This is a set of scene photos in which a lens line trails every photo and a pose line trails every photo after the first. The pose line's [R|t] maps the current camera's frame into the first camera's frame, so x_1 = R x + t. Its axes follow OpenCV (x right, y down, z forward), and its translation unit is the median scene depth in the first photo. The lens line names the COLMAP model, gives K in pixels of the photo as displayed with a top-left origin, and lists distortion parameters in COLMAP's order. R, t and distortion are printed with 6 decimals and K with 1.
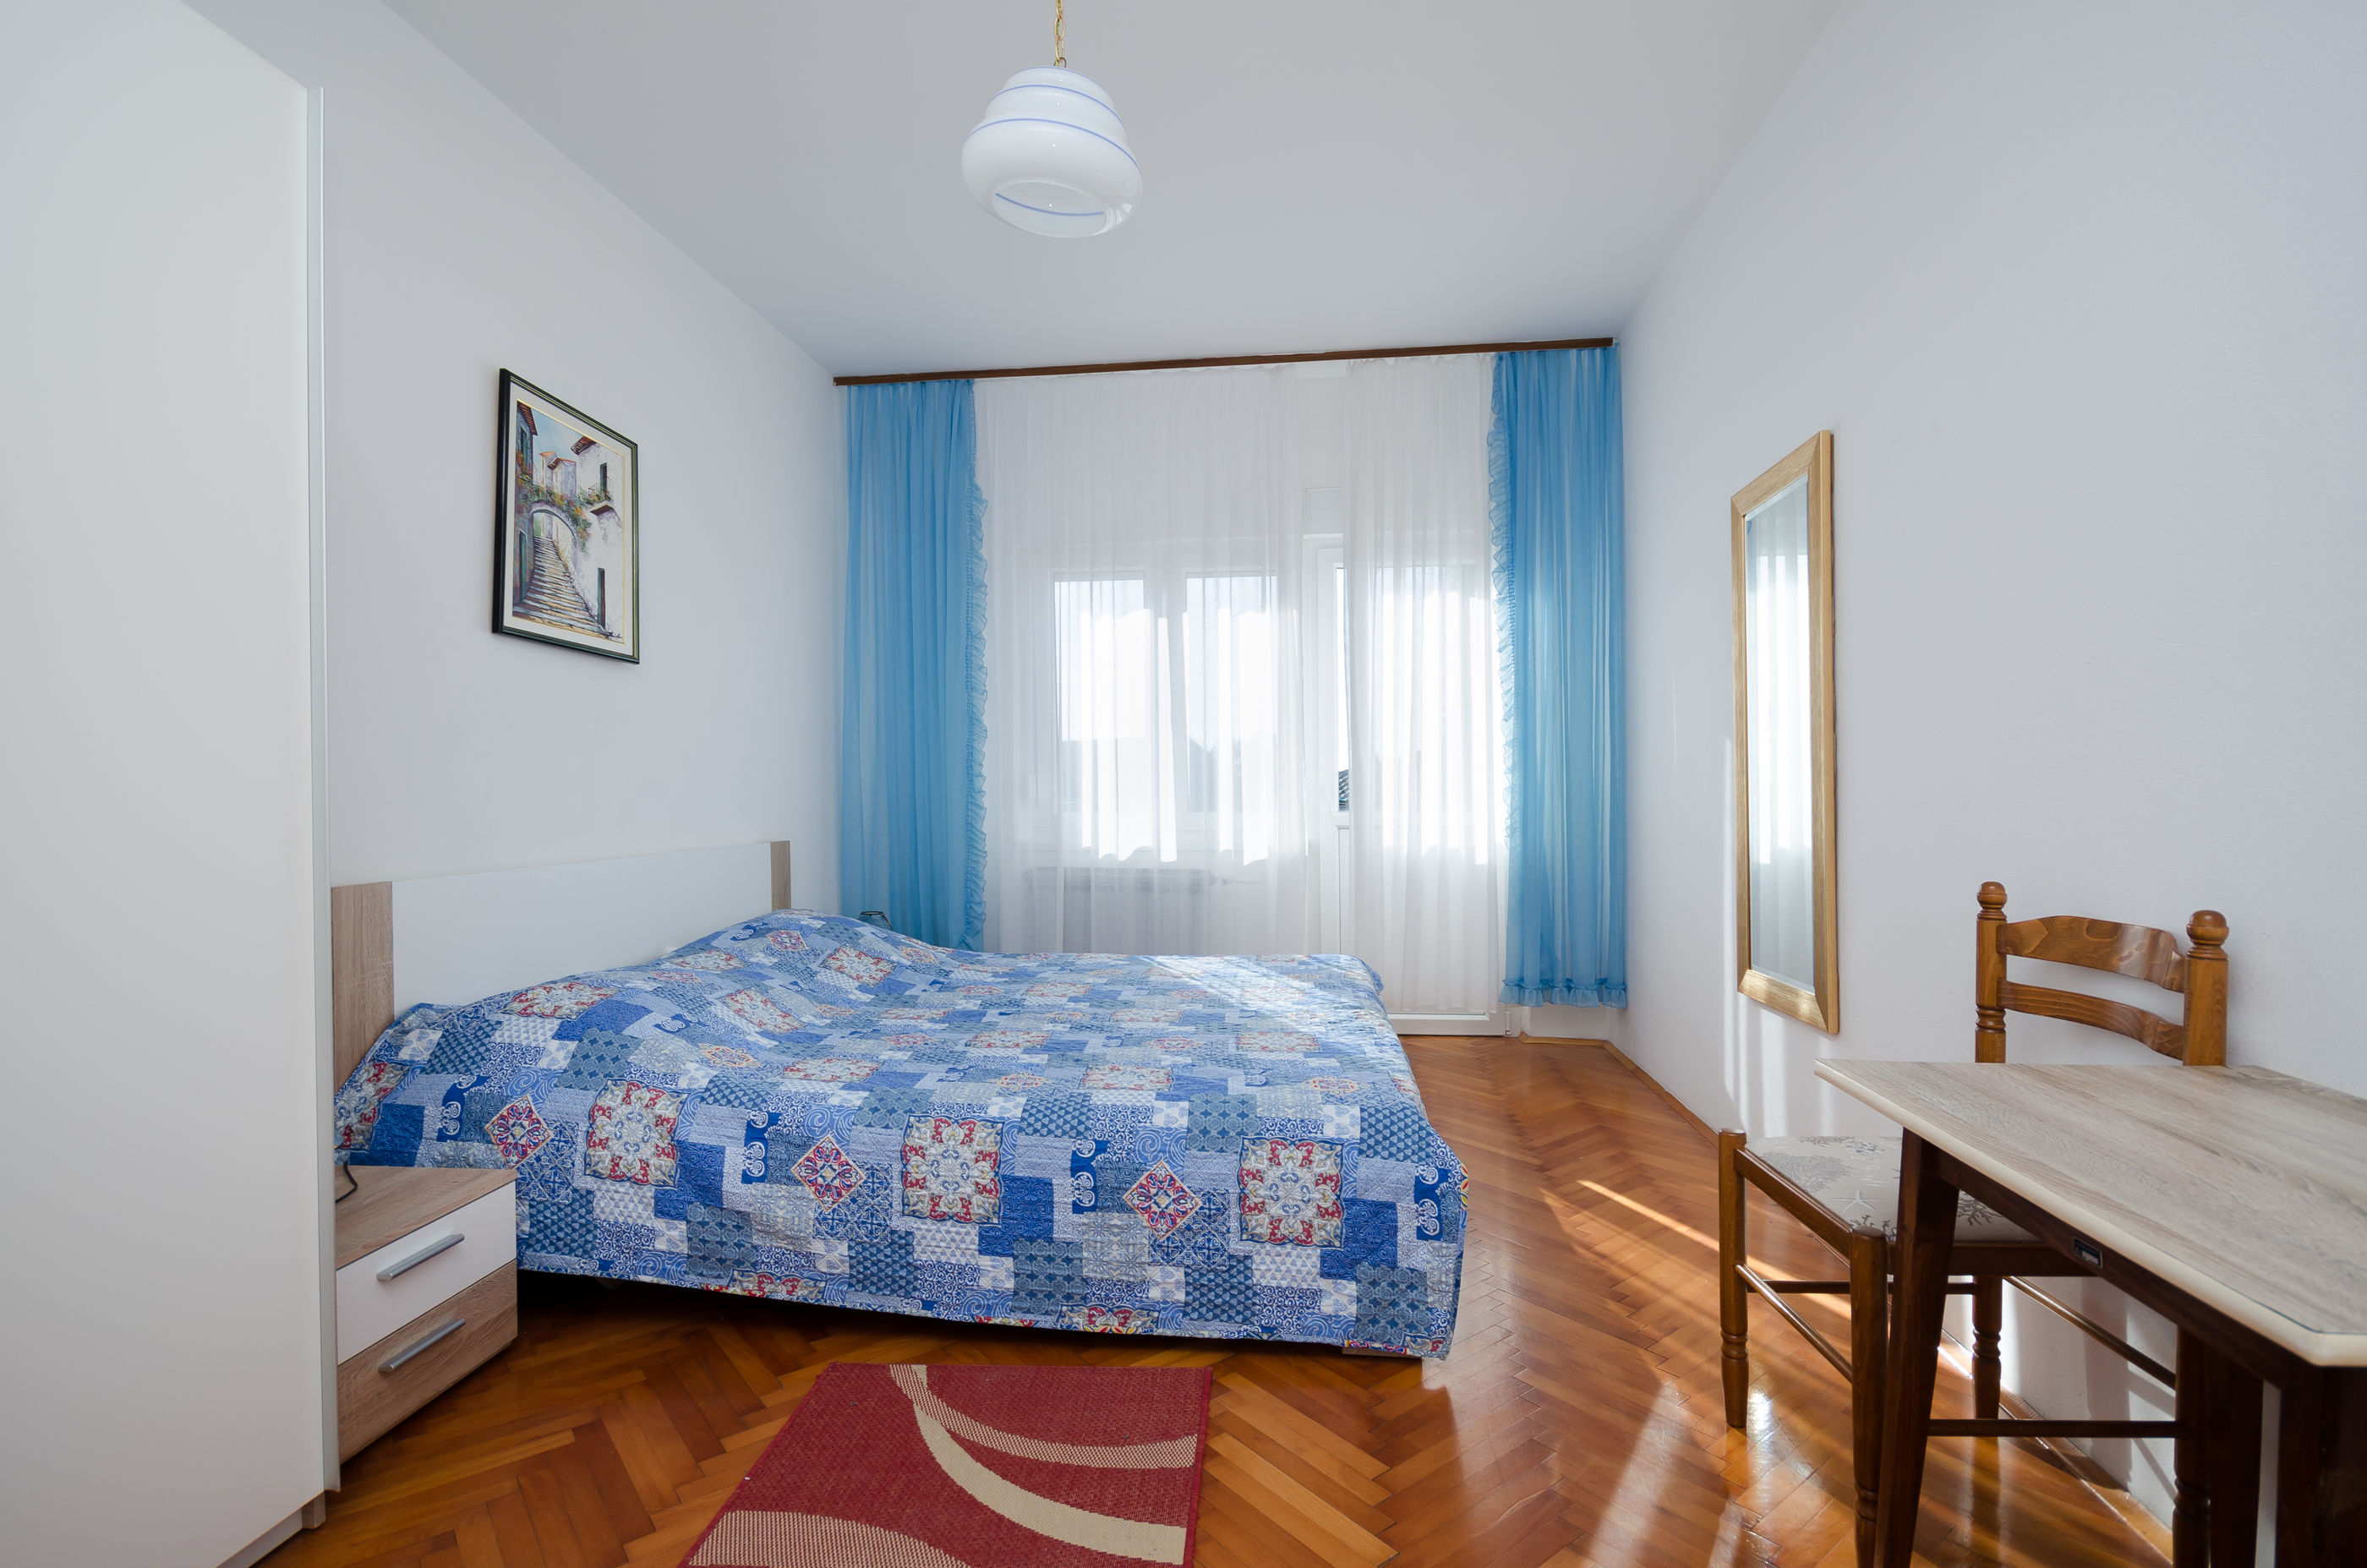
lens RADIAL K [[1087.4, 0, 1189.7], [0, 1087.4, 773.4], [0, 0, 1]] dist [-0.005035, -0.000495]
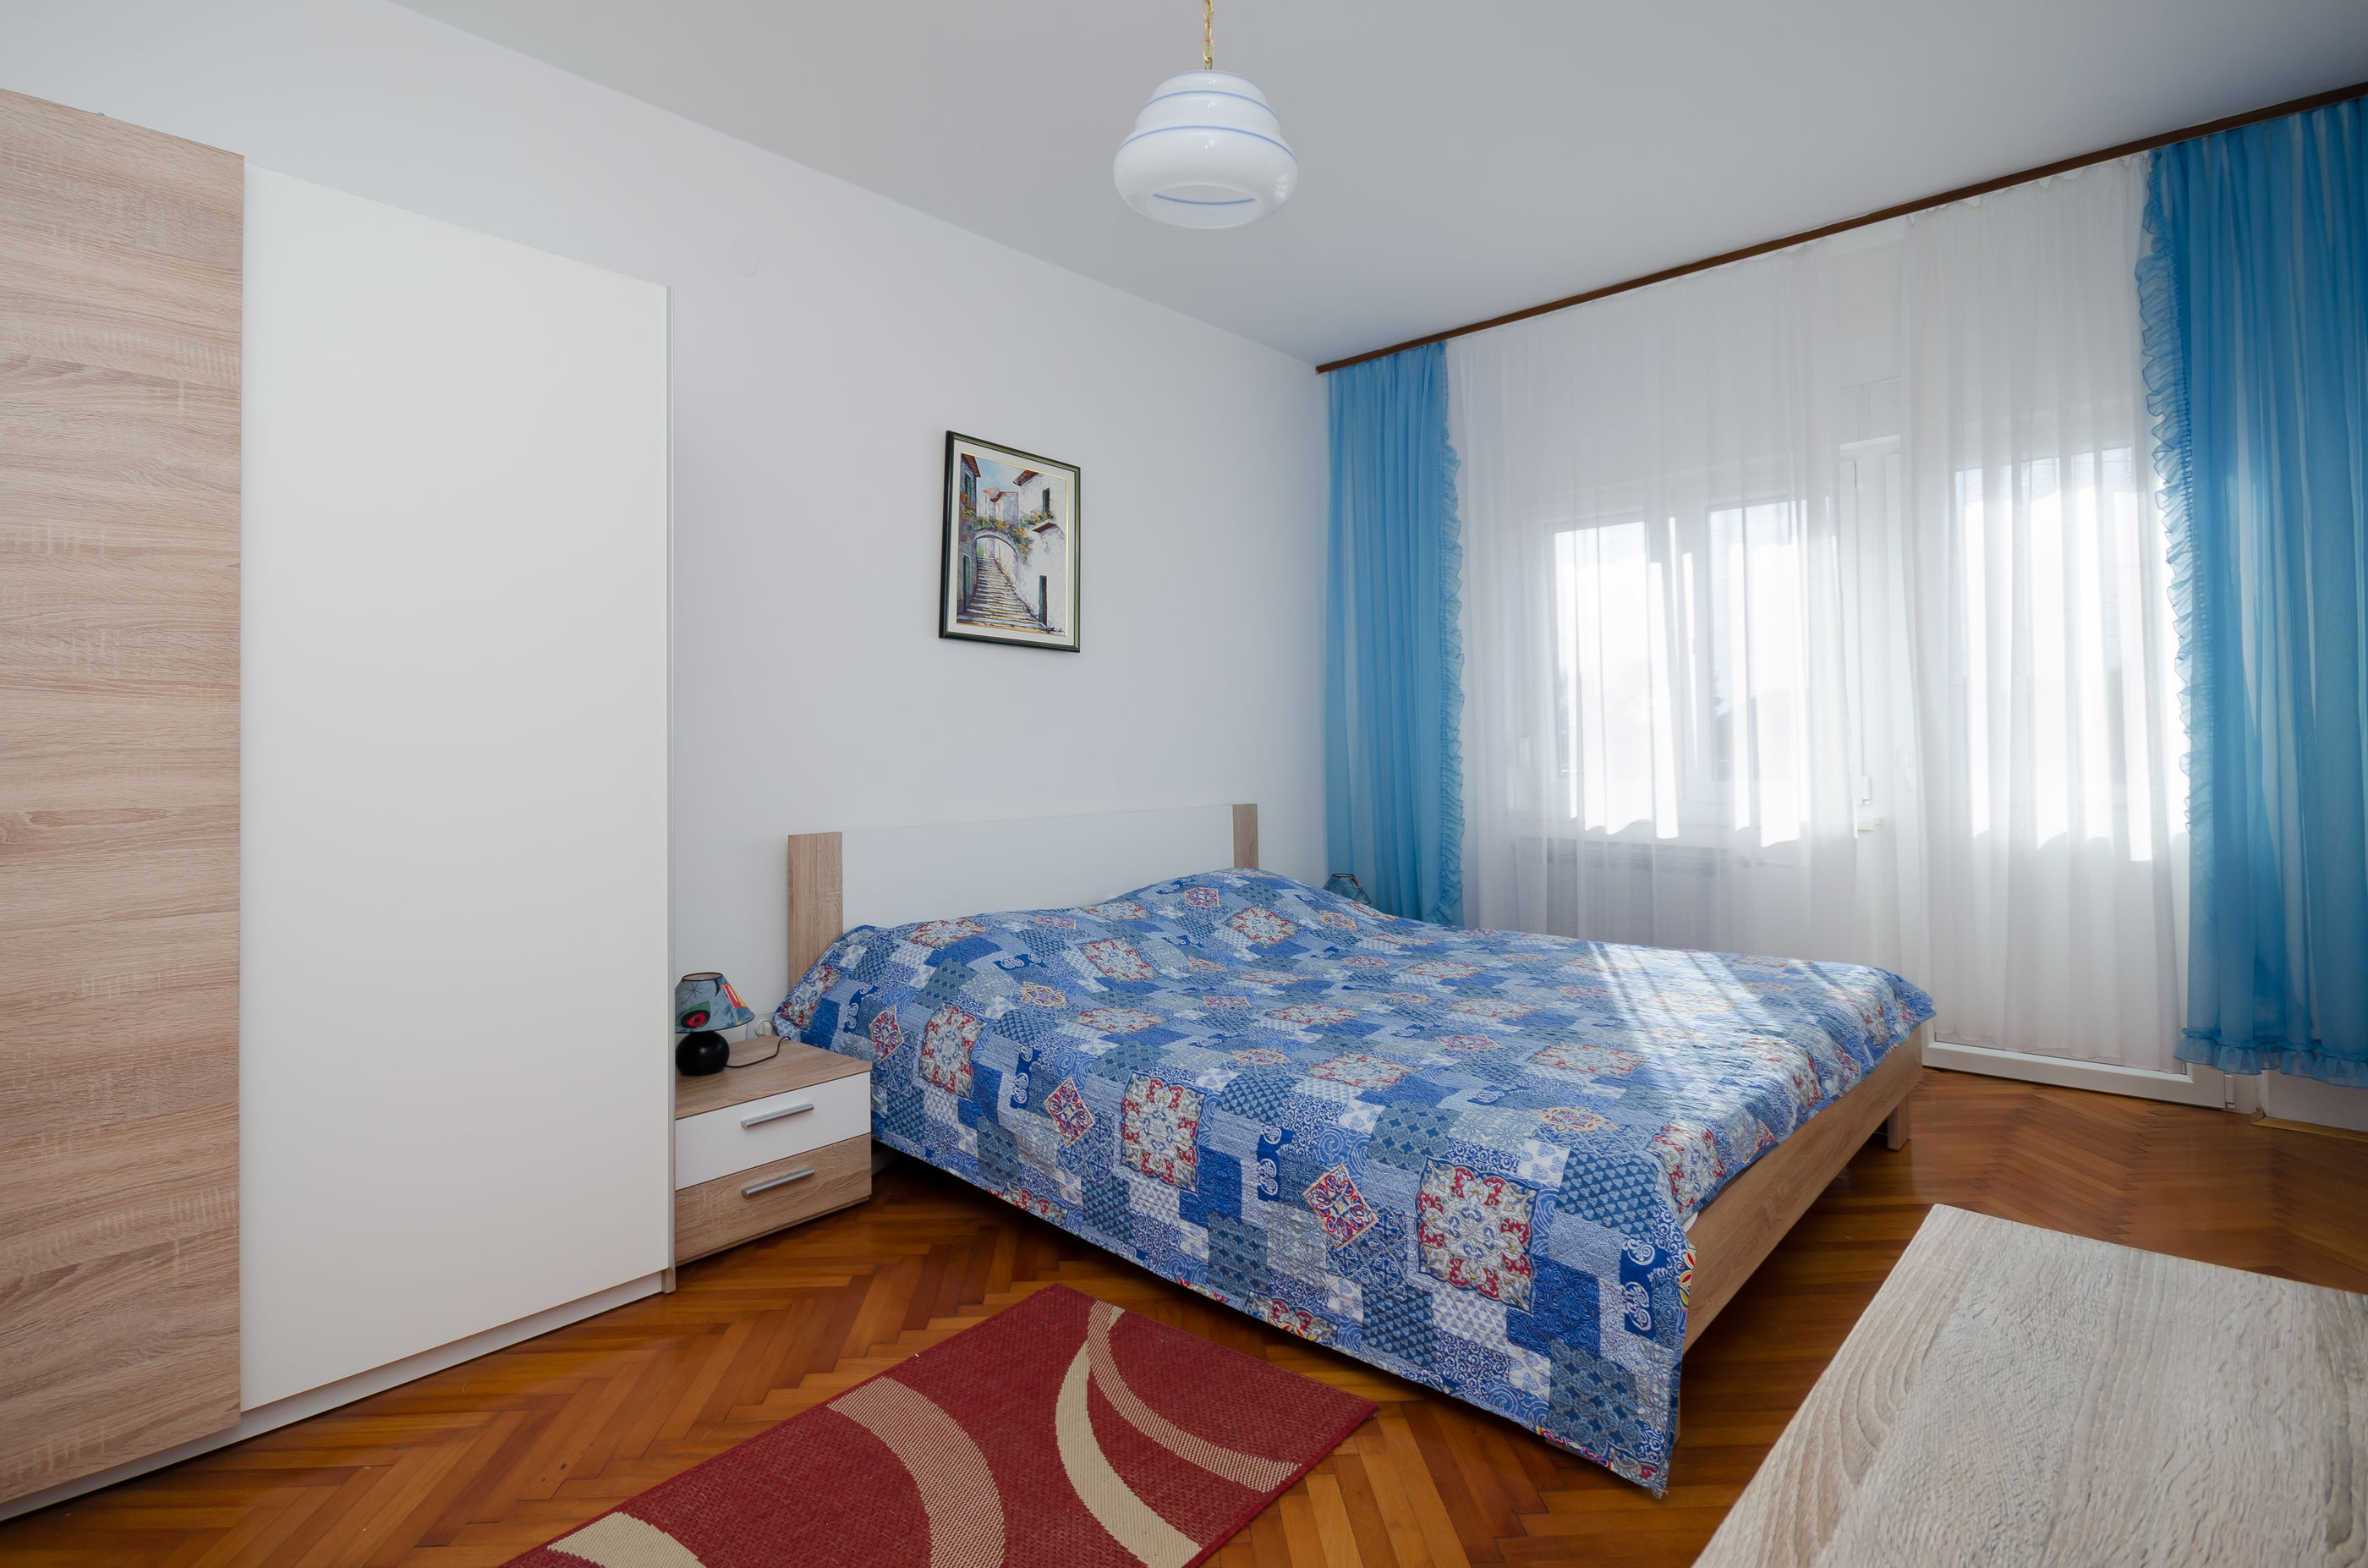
lens RADIAL K [[1088.7, 0, 1182.9], [0, 1088.7, 703.3], [0, 0, 1]] dist [-0.006306, 0.000615]
pose [[0.825428, -0.024846, -0.563960, 0.397582], [0.010542, 0.999535, -0.028608, -0.016748], [0.564409, 0.017669, 0.825306, 0.137146]]
